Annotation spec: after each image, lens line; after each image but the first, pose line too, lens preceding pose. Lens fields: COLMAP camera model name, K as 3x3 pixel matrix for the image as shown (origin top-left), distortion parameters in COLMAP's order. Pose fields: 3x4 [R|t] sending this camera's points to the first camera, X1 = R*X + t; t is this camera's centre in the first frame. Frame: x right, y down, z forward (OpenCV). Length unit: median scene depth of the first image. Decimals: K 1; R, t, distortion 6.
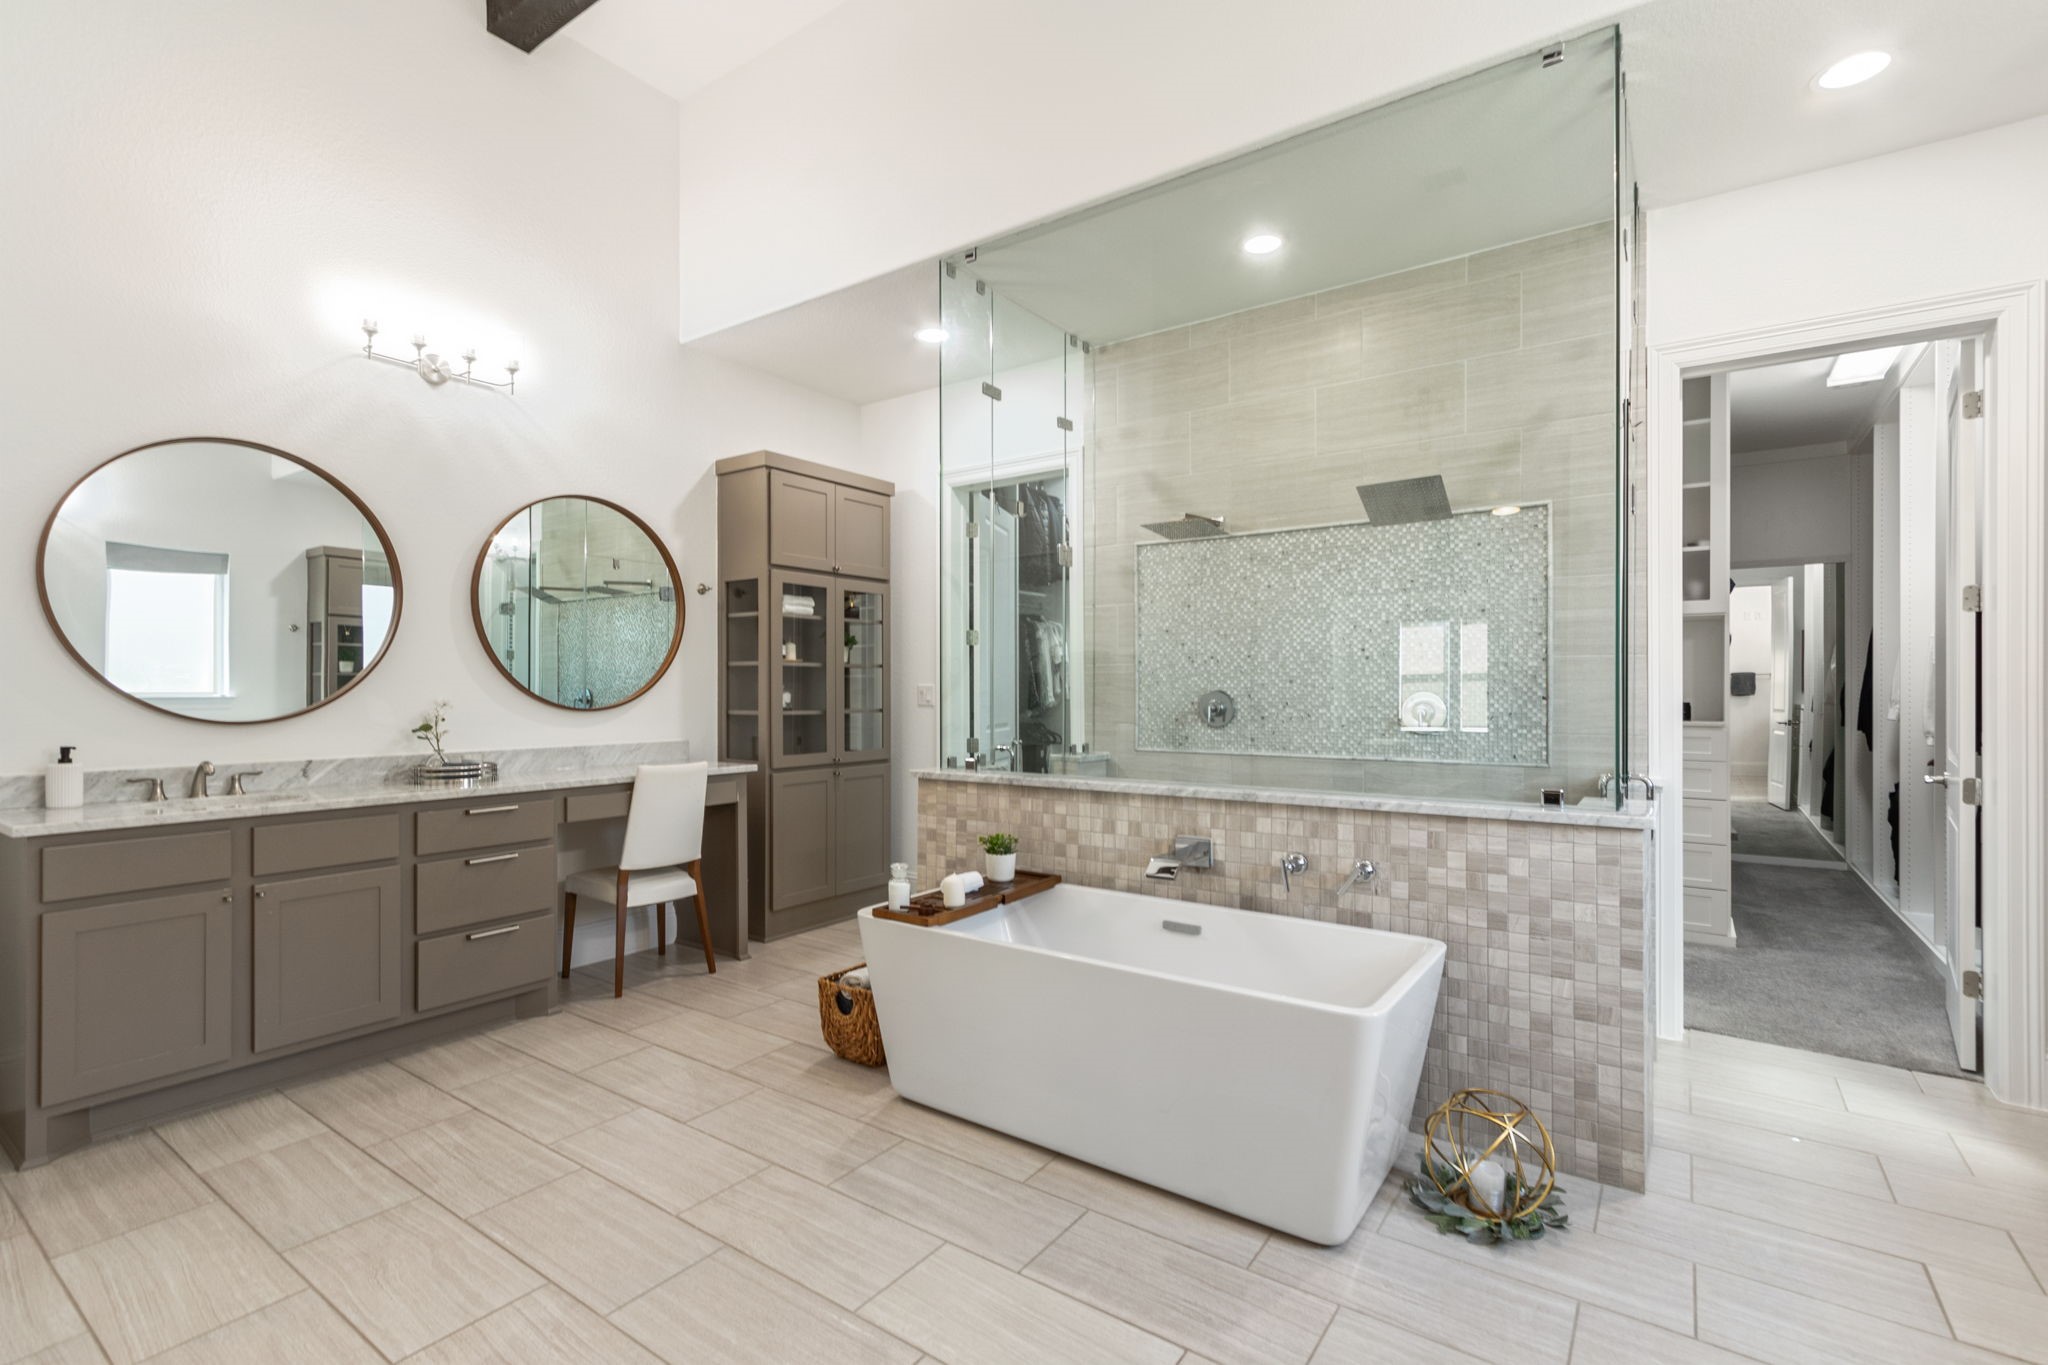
lens RADIAL K [[930.6, 0, 1026.5], [0, 930.6, 689.6], [0, 0, 1]] dist [0.009607, -0.001064]
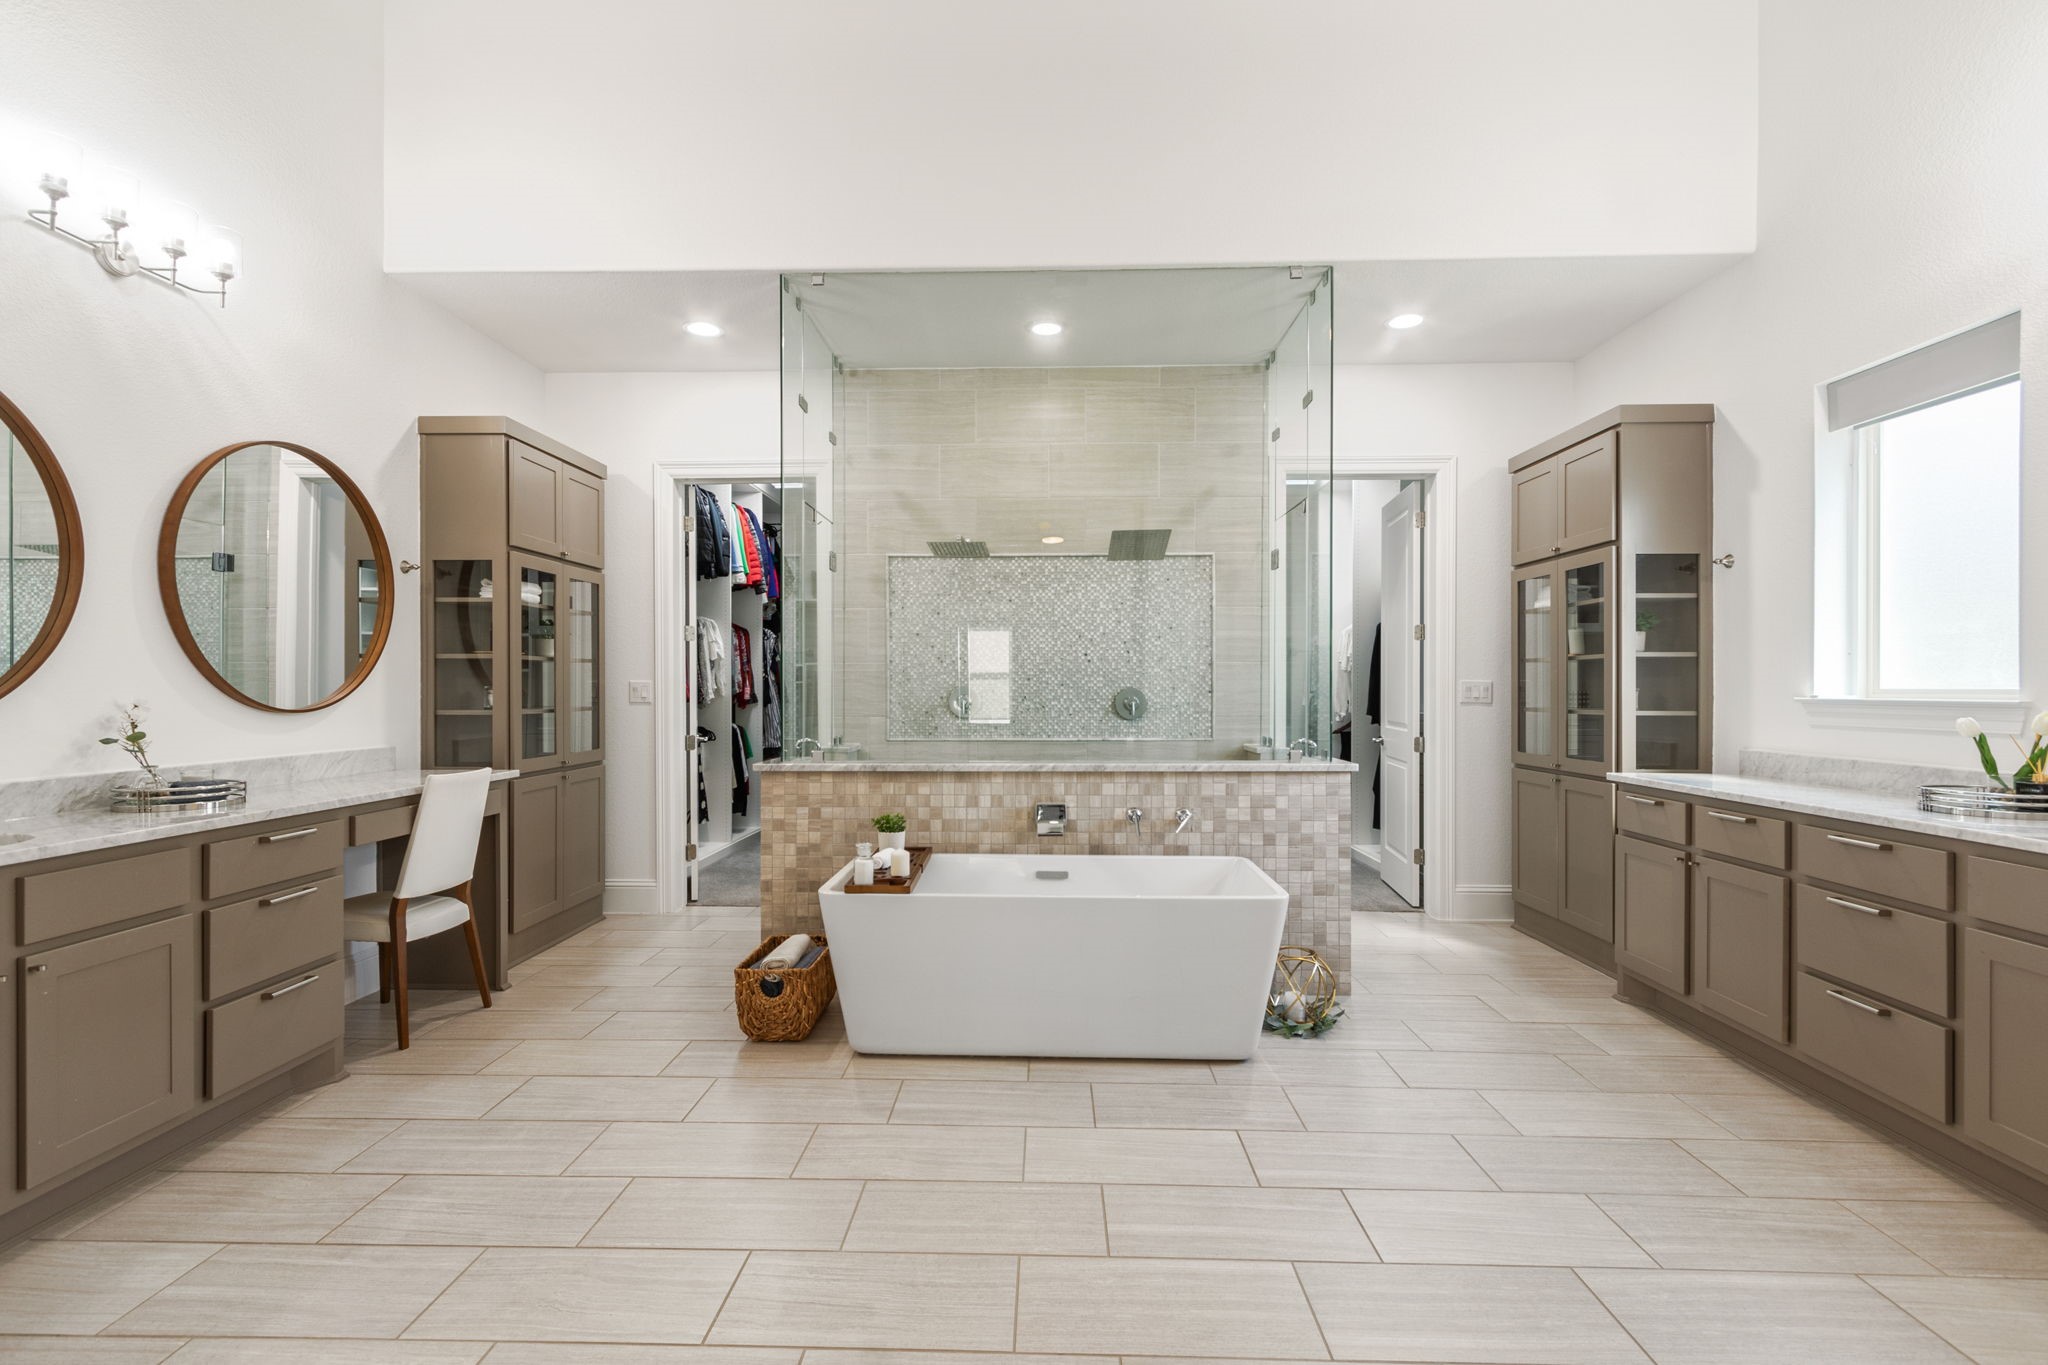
lens RADIAL K [[930.6, 0, 1026.5], [0, 930.6, 689.6], [0, 0, 1]] dist [0.009607, -0.001064]
pose [[0.832622, -0.002783, 0.553835, -0.498482], [0.000701, 0.999992, 0.003970, 0.000098], [-0.553842, -0.002918, 0.832617, -0.025313]]
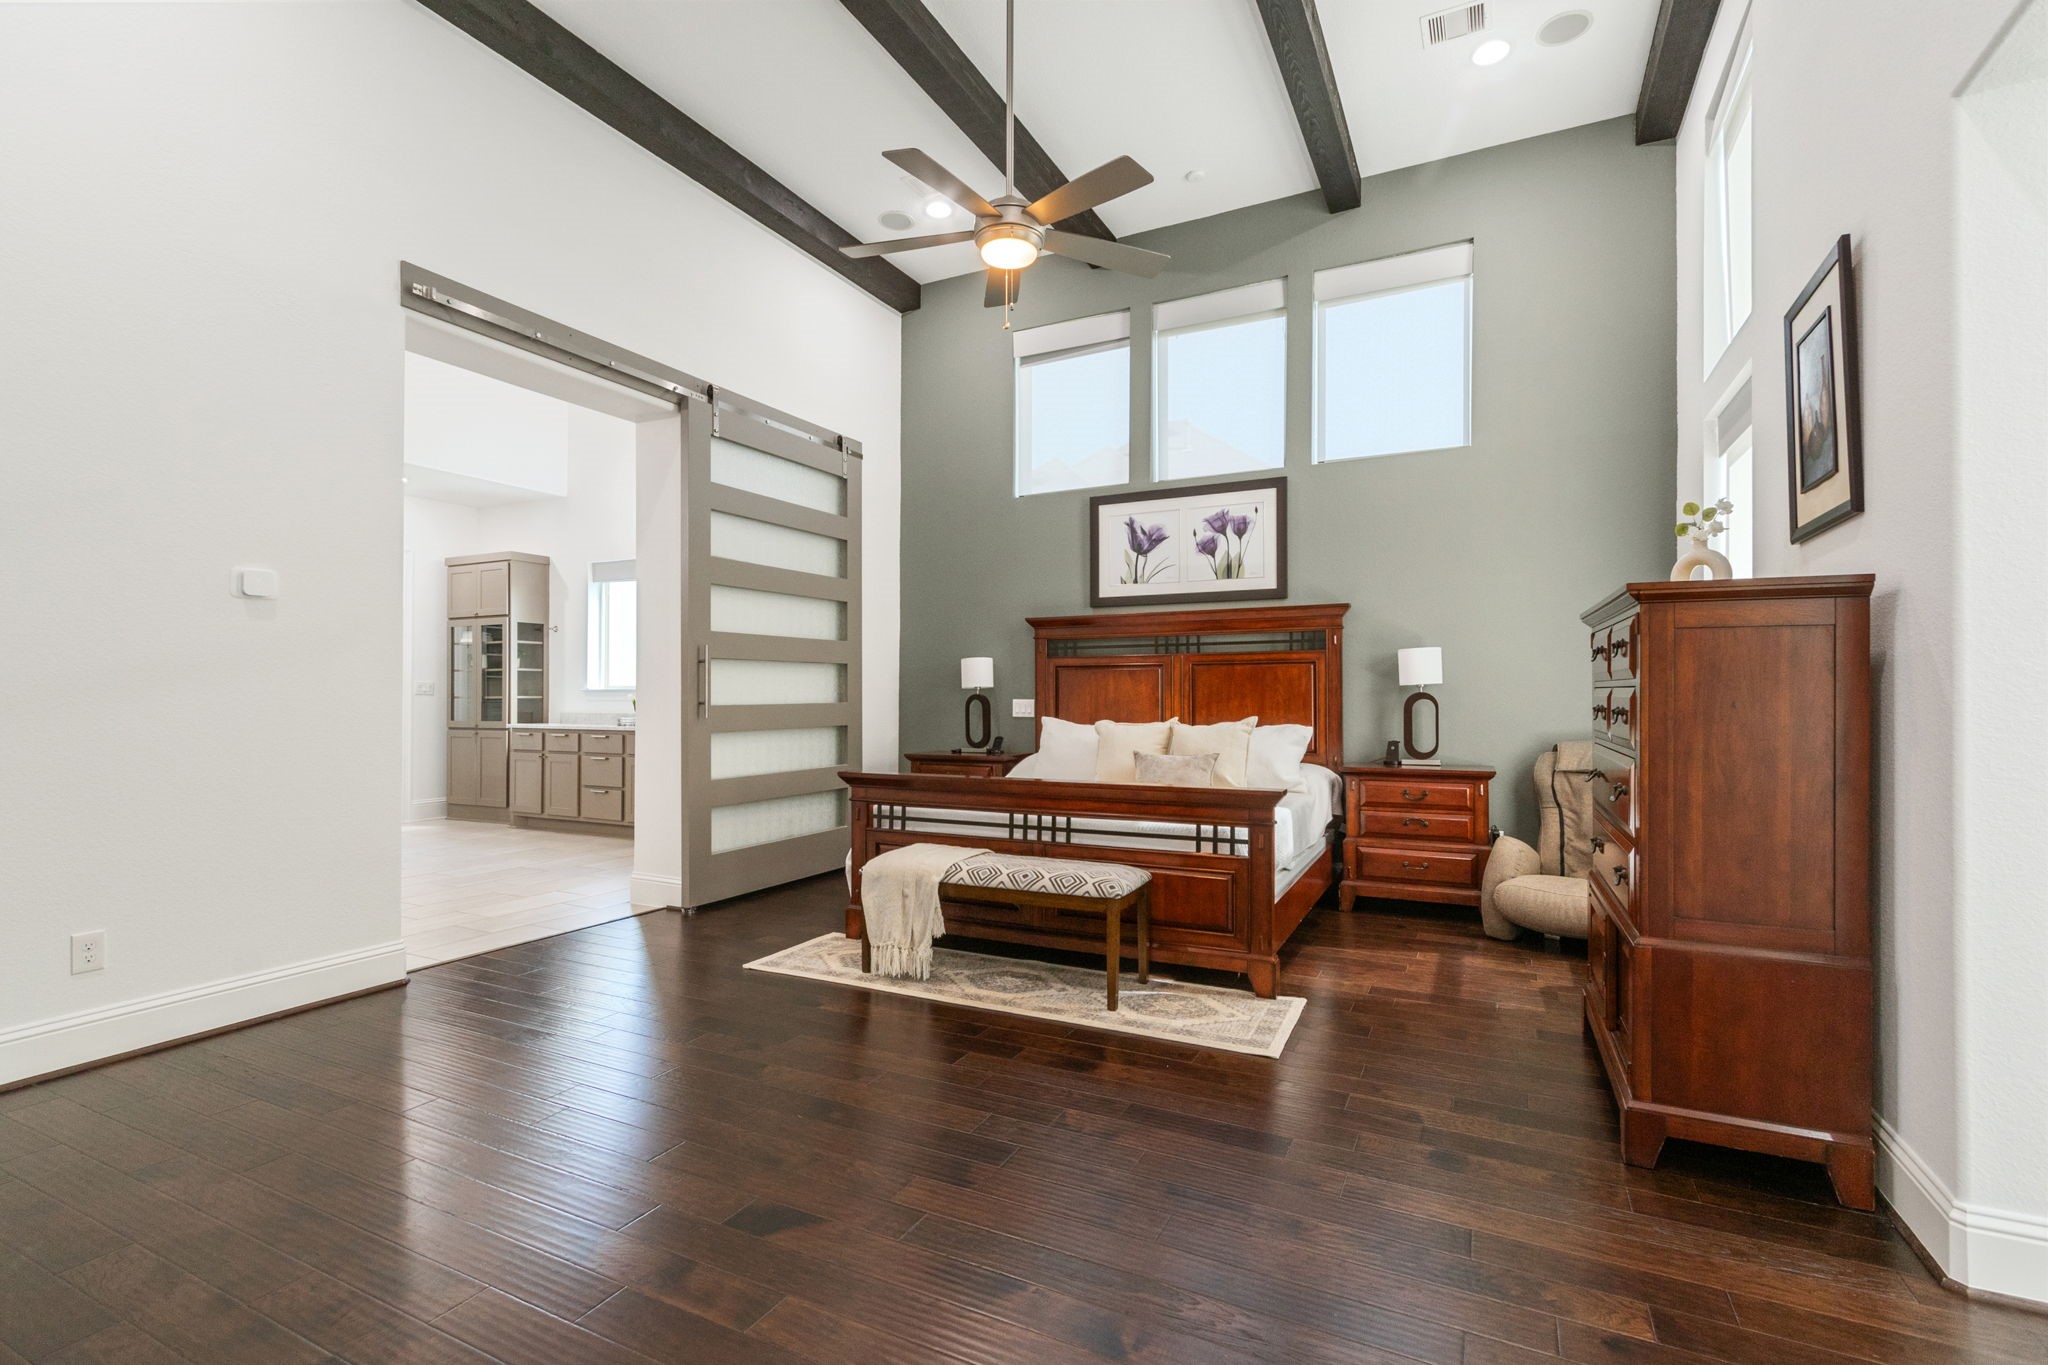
lens RADIAL K [[930.6, 0, 1026.5], [0, 930.6, 689.6], [0, 0, 1]] dist [0.009607, -0.001064]
pose [[-0.147430, 0.004989, 0.989060, -1.911327], [0.000314, 0.999987, -0.004998, 0.028558], [-0.989072, -0.000427, -0.147430, -0.460185]]
